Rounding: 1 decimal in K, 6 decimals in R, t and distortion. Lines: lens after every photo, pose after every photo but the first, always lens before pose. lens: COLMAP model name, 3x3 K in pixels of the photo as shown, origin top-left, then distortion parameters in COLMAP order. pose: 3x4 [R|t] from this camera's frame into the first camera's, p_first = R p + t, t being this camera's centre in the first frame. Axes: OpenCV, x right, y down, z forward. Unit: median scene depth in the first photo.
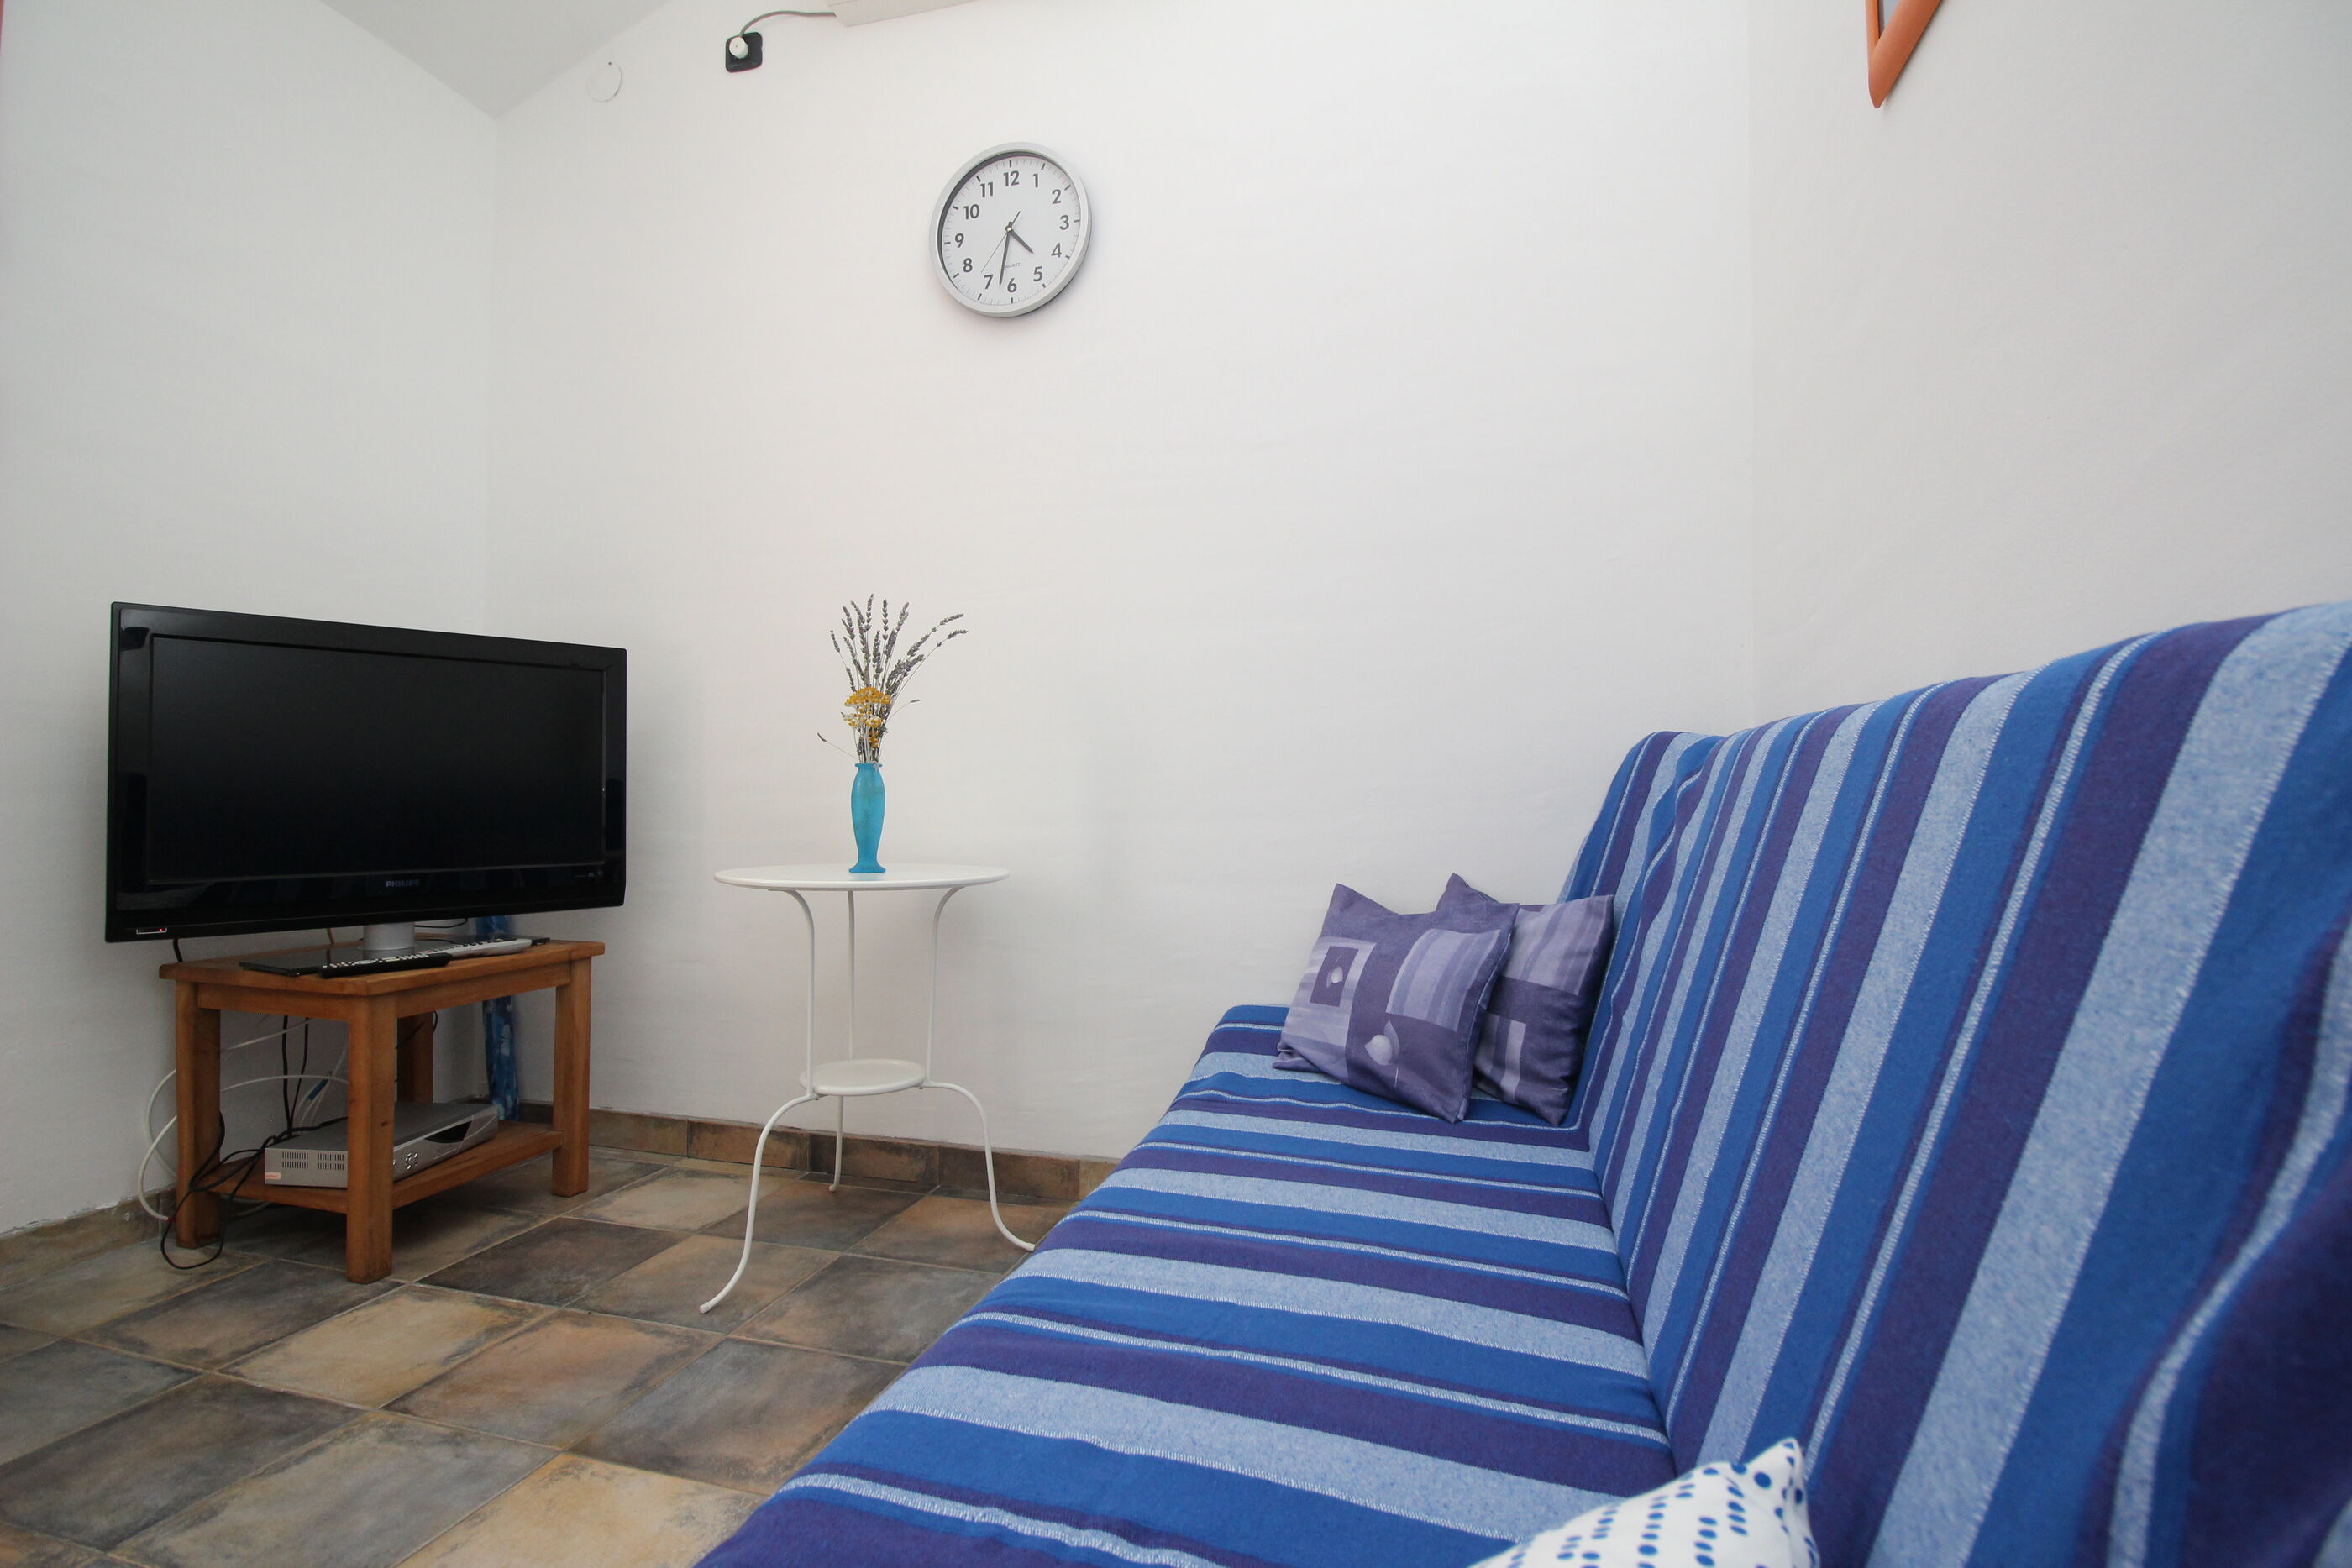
lens RADIAL K [[1084.7, 0, 1174.2], [0, 1084.7, 766.9], [0, 0, 1]] dist [-0.021730, -0.002171]
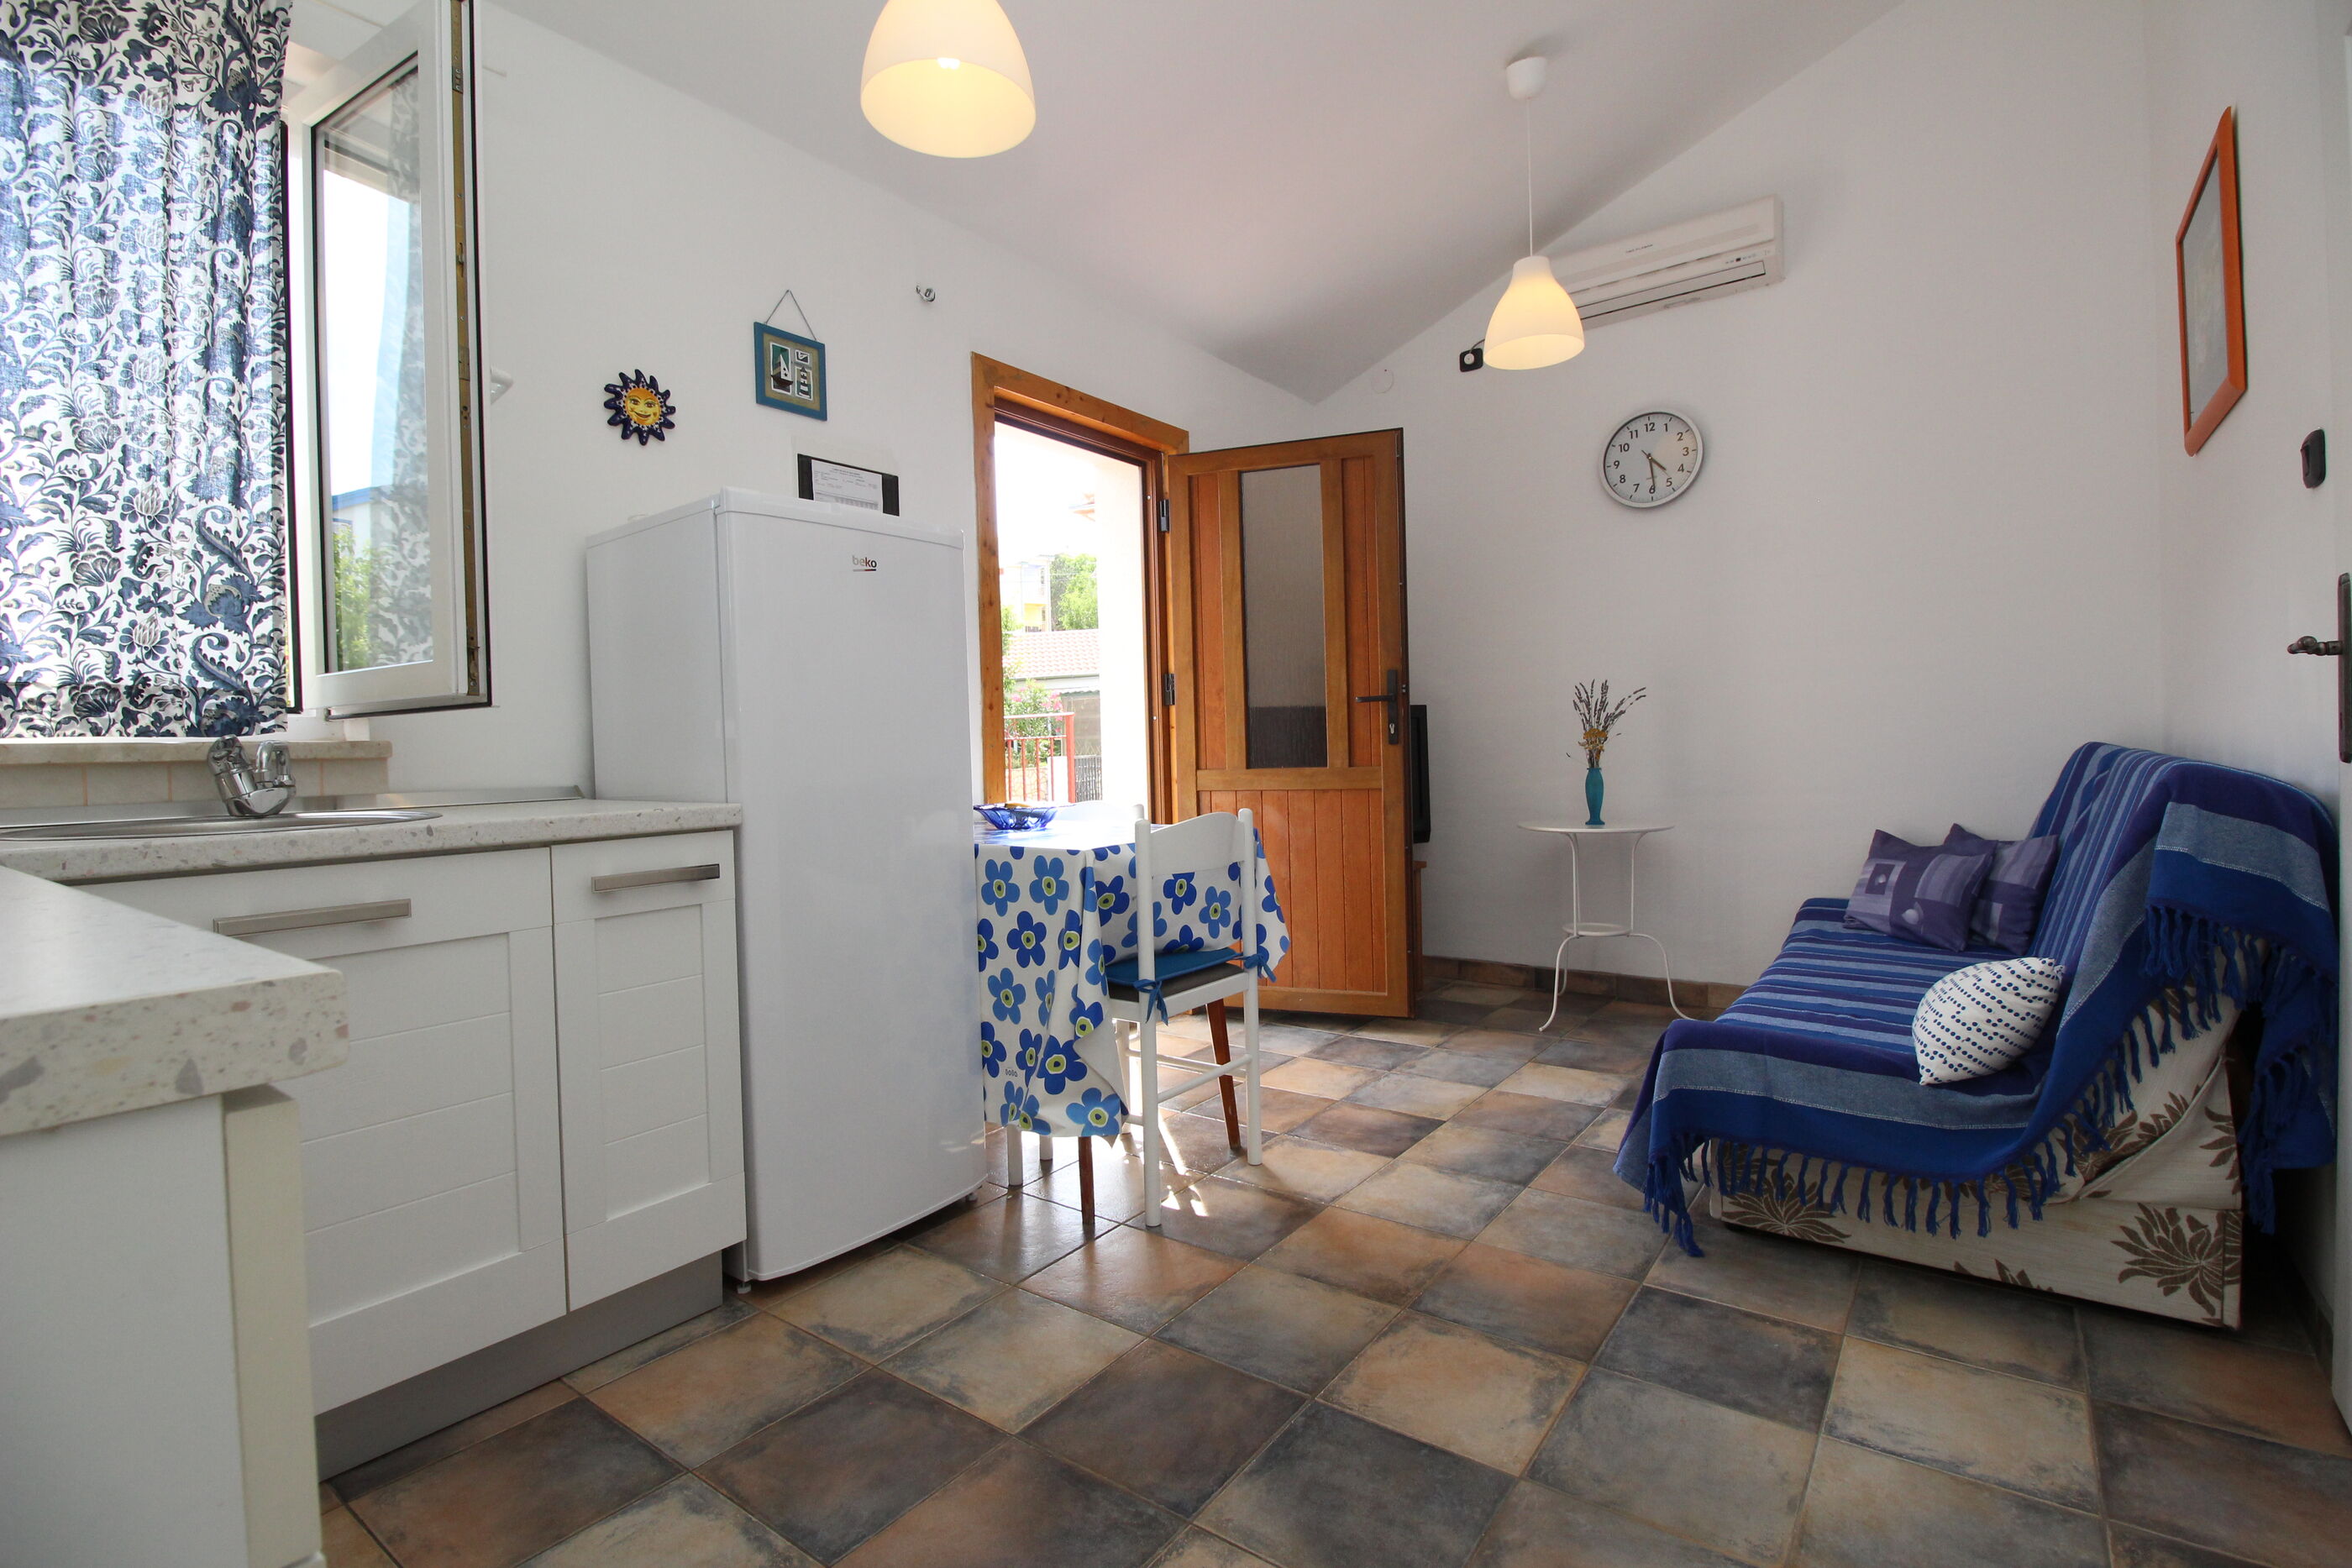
lens RADIAL K [[1084.7, 0, 1161.6], [0, 1084.7, 763.2], [0, 0, 1]] dist [-0.021730, -0.002171]
pose [[0.929466, -0.023448, -0.368162, -0.304757], [0.039291, 0.998594, 0.035597, -0.114736], [0.366810, -0.047551, 0.929080, -1.112287]]
